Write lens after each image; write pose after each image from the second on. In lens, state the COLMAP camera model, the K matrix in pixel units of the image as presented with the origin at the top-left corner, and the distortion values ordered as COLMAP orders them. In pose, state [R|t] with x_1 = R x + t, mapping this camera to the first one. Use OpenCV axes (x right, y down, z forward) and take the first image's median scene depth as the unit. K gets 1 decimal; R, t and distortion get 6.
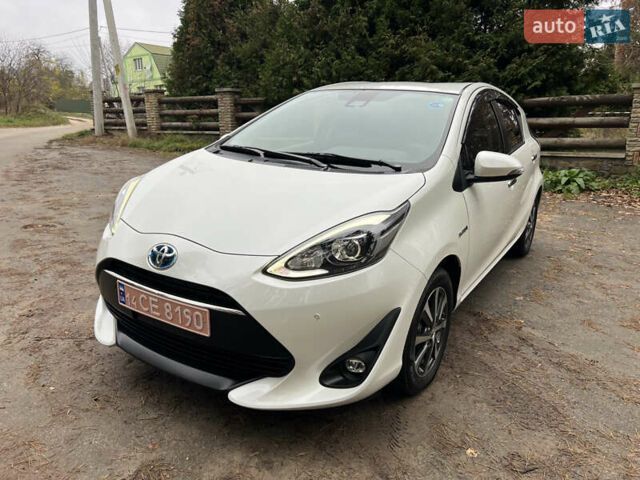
lens RADIAL K [[479.0, 0, 320.0], [0, 479.0, 240.0], [0, 0, 1]] dist [0.056975, -0.061066]
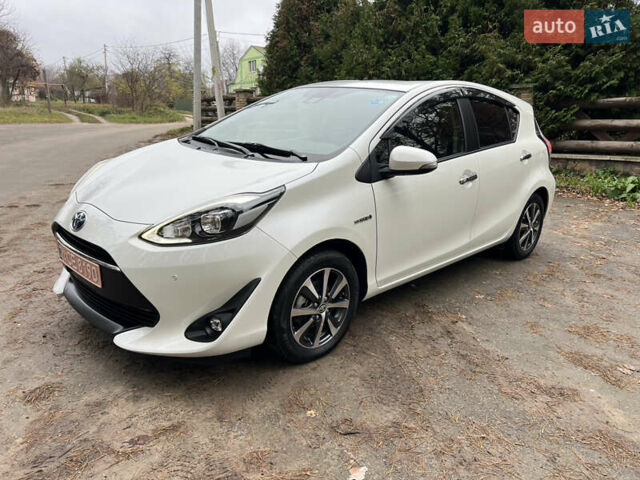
lens RADIAL K [[476.7, 0, 320.0], [0, 476.7, 240.0], [0, 0, 1]] dist [0.063423, -0.070285]
pose [[0.976465, 0.065406, -0.205520, 0.286580], [-0.065322, 0.997838, 0.007200, 0.018095], [0.205546, 0.006394, 0.978626, -0.040043]]
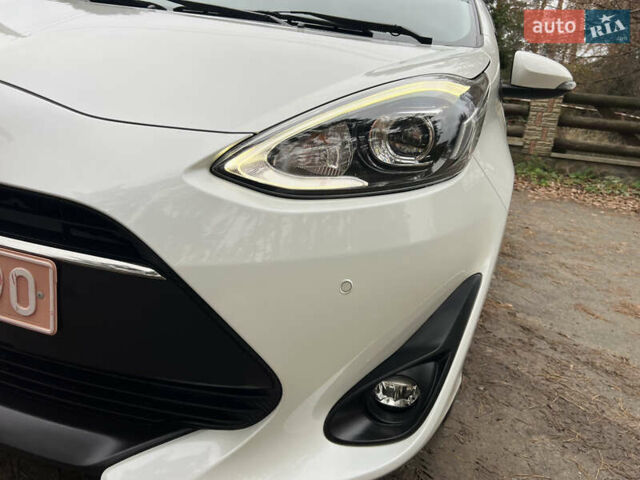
lens RADIAL K [[479.3, 0, 319.5], [0, 479.3, 236.9], [0, 0, 1]] dist [0.060062, -0.069875]
pose [[0.965925, 0.048071, 0.254317, -0.066911], [-0.055064, 0.998274, 0.020443, 0.054715], [-0.252896, -0.033751, 0.966905, 0.301762]]
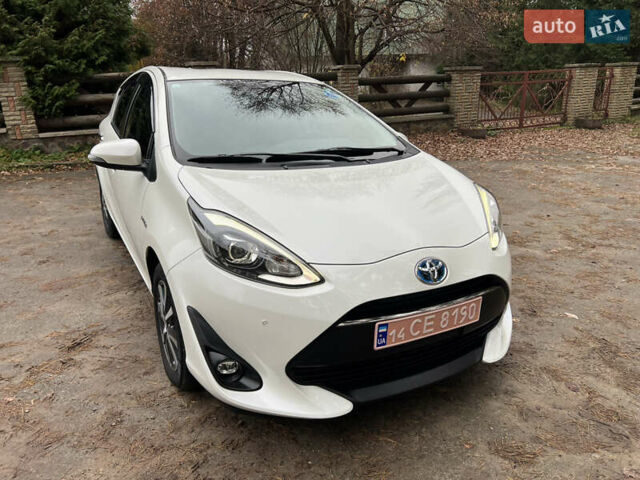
lens RADIAL K [[479.0, 0, 320.0], [0, 479.0, 240.0], [0, 0, 1]] dist [0.056975, -0.061066]
pose [[0.490645, -0.288510, 0.822210, -0.661854], [0.237317, 0.952169, 0.192496, -0.144518], [-0.838420, 0.100677, 0.535646, 0.358193]]
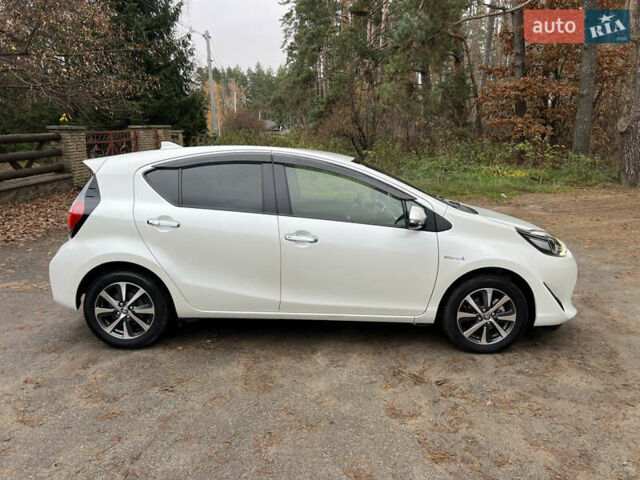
lens RADIAL K [[479.0, 0, 320.0], [0, 479.0, 240.0], [0, 0, 1]] dist [0.056975, -0.061066]
pose [[-0.519706, -0.201704, 0.830193, -0.884600], [0.202454, 0.914977, 0.349040, -0.528612], [-0.830011, 0.349474, -0.434684, 1.565471]]
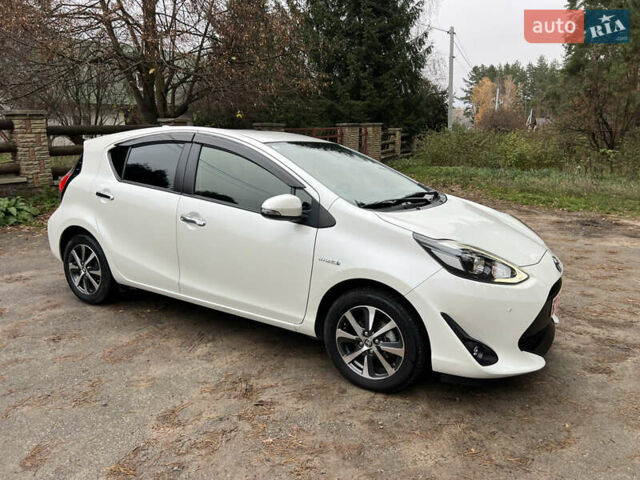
lens RADIAL K [[476.7, 0, 320.0], [0, 476.7, 240.0], [0, 0, 1]] dist [0.063423, -0.070285]
pose [[-0.008286, -0.233211, 0.972391, -0.980988], [0.246399, 0.941965, 0.228013, -0.314901], [-0.969133, 0.241486, 0.049658, 0.890661]]
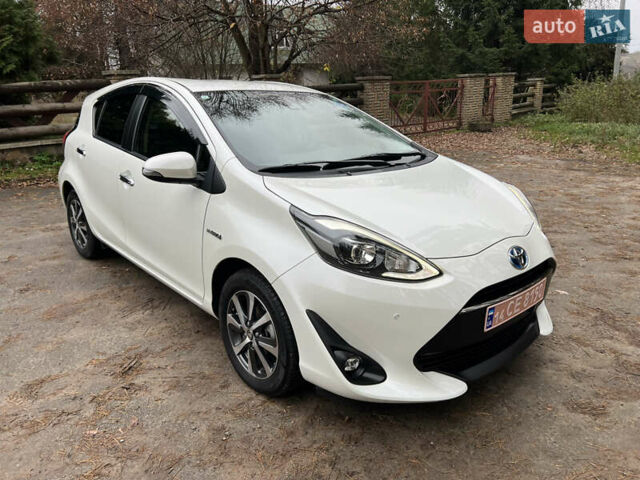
lens RADIAL K [[479.3, 0, 319.5], [0, 479.3, 236.9], [0, 0, 1]] dist [0.060062, -0.069875]
pose [[0.285762, -0.297783, 0.910860, -0.789567], [0.260741, 0.938796, 0.225114, -0.206139], [-0.922147, 0.173170, 0.345916, 0.557497]]
